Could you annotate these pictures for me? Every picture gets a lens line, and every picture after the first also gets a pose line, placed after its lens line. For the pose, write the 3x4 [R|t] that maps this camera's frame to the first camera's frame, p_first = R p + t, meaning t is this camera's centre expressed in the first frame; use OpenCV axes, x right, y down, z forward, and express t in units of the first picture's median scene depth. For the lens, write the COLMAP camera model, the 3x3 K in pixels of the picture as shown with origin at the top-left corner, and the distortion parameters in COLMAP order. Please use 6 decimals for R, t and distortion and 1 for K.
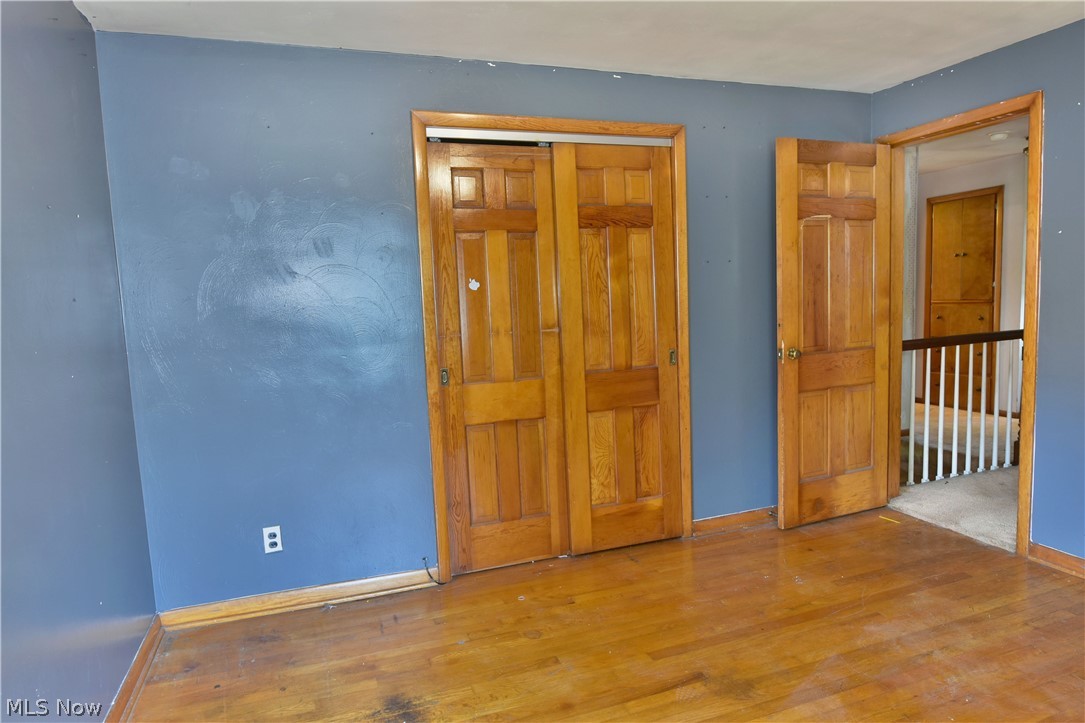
lens RADIAL K [[659.3, 0, 542.5], [0, 659.3, 361.5], [0, 0, 1]] dist [-0.015294, -0.001377]
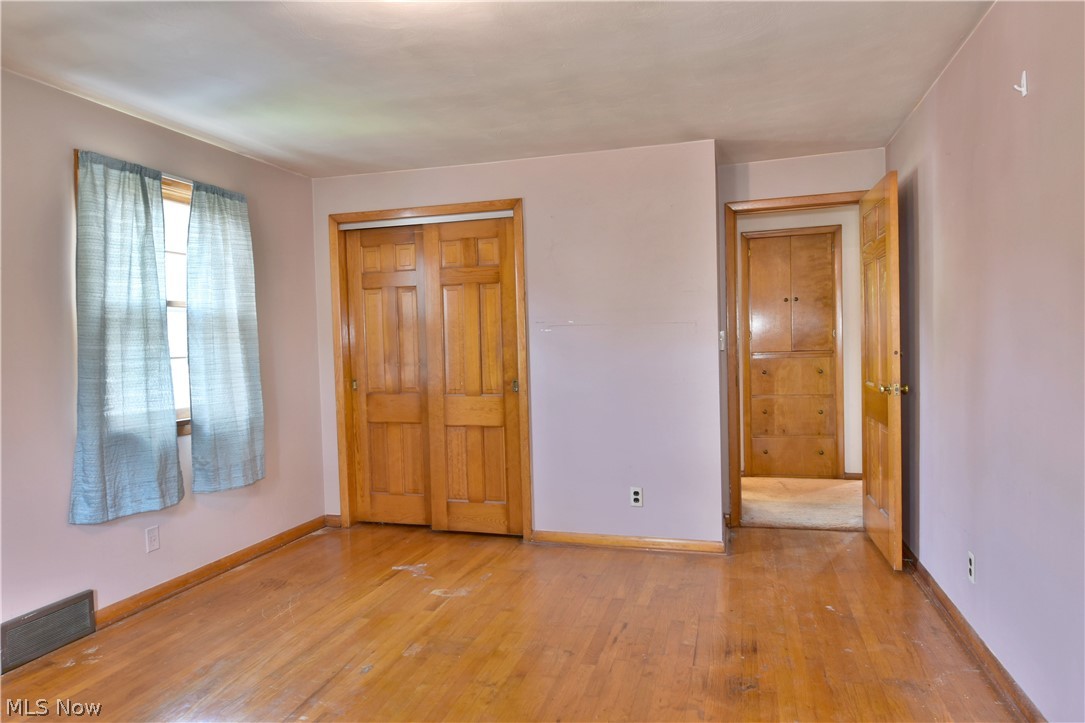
lens RADIAL K [[659.3, 0, 542.5], [0, 659.3, 361.5], [0, 0, 1]] dist [-0.015294, -0.001377]
pose [[0.768008, 0.057168, -0.637884, 0.963669], [-0.072225, 0.997385, 0.002428, -0.055252], [0.636355, 0.044206, 0.770129, 0.081332]]
